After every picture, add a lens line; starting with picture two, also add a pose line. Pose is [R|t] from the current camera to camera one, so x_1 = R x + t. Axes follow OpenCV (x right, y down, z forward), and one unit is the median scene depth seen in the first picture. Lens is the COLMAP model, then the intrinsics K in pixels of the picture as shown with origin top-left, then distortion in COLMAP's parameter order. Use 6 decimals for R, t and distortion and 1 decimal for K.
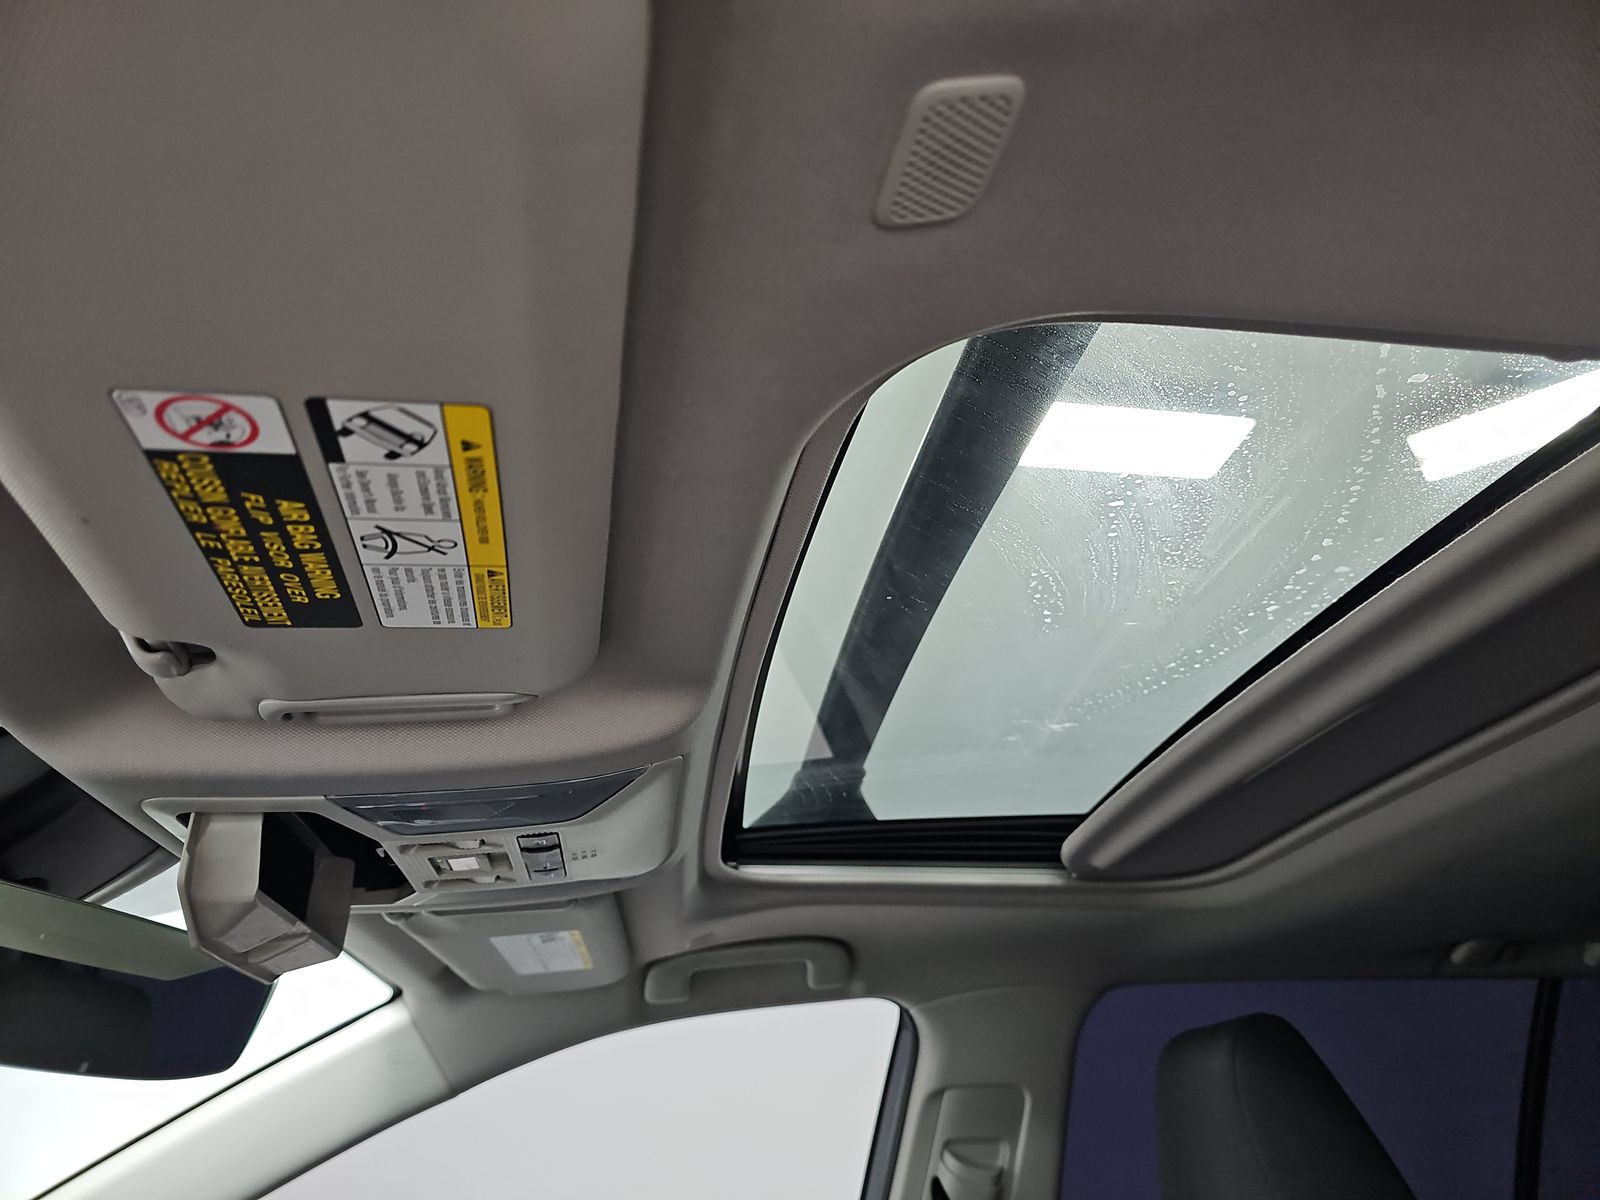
lens RADIAL K [[1056.9, 0, 799.5], [0, 1056.9, 608.7], [0, 0, 1]] dist [0.034234, -0.035157]
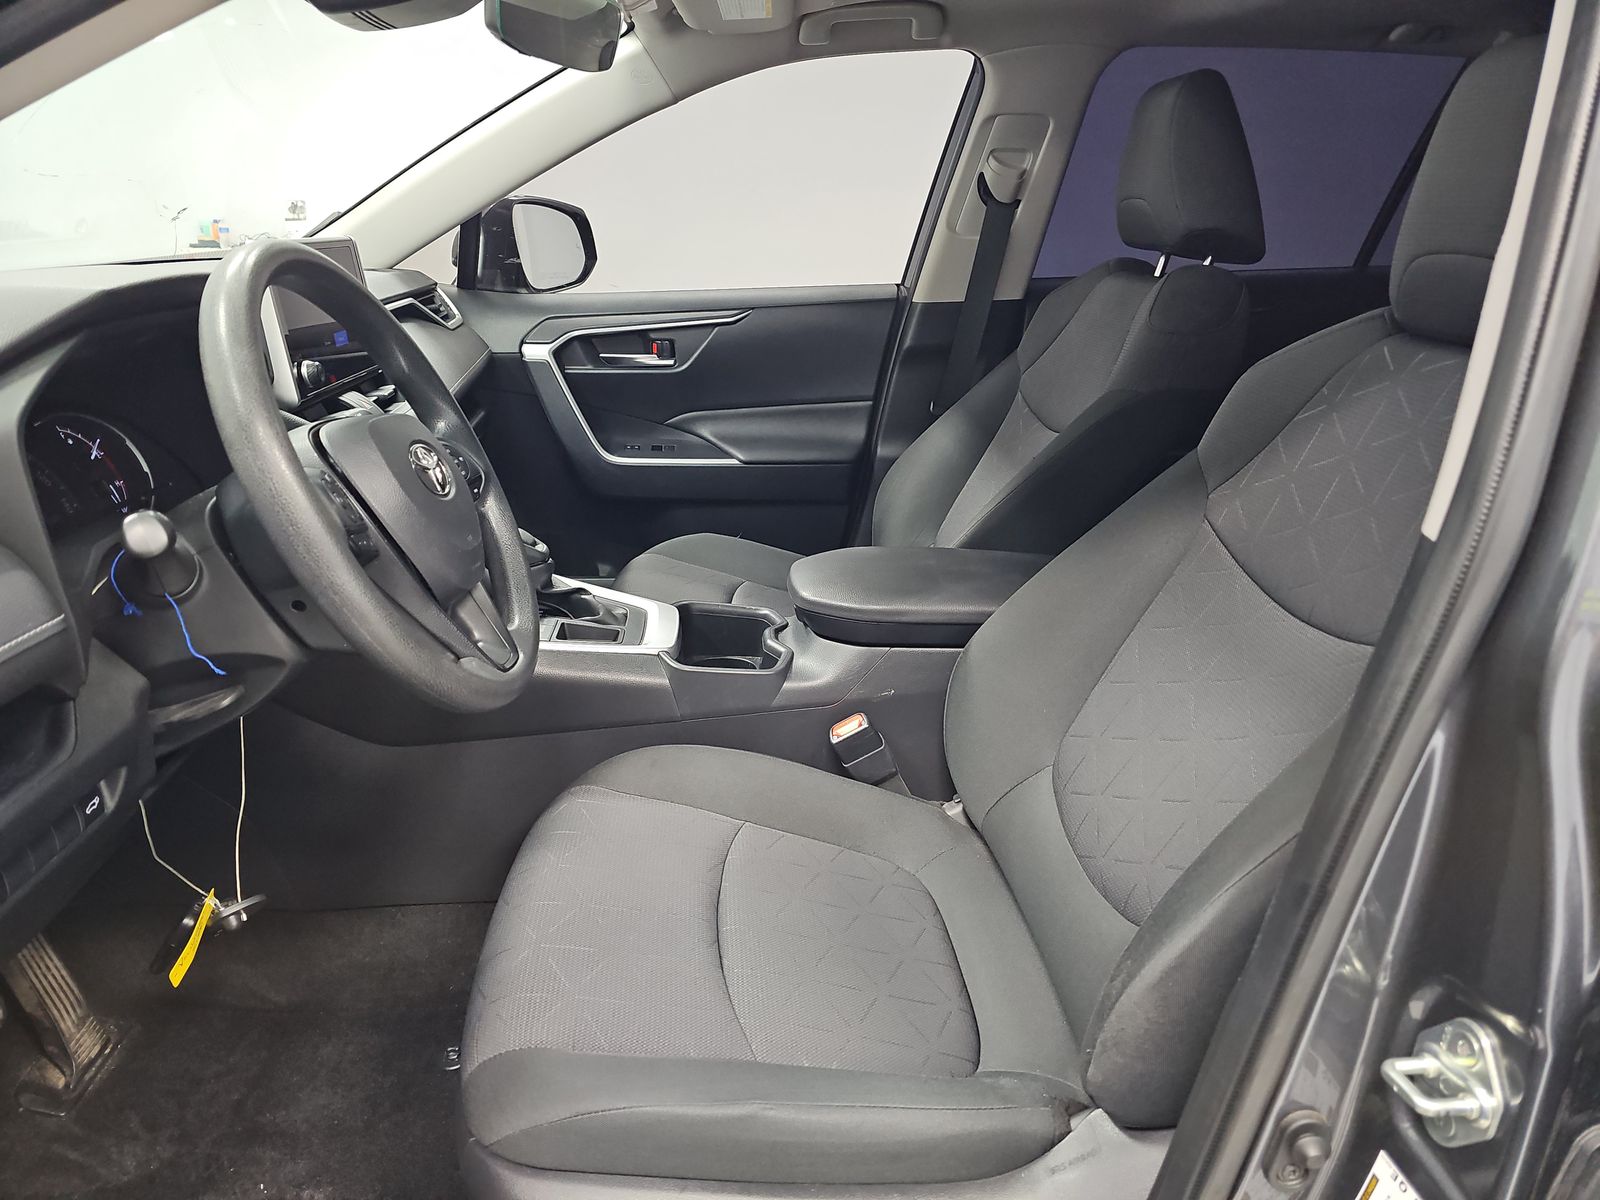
lens RADIAL K [[1056.9, 0, 804.9], [0, 1056.9, 610.6], [0, 0, 1]] dist [0.034234, -0.035157]
pose [[0.997789, 0.061816, -0.024399, -0.053597], [-0.022894, 0.664390, 0.747035, -0.199384], [0.062389, -0.744825, 0.664337, -0.536181]]
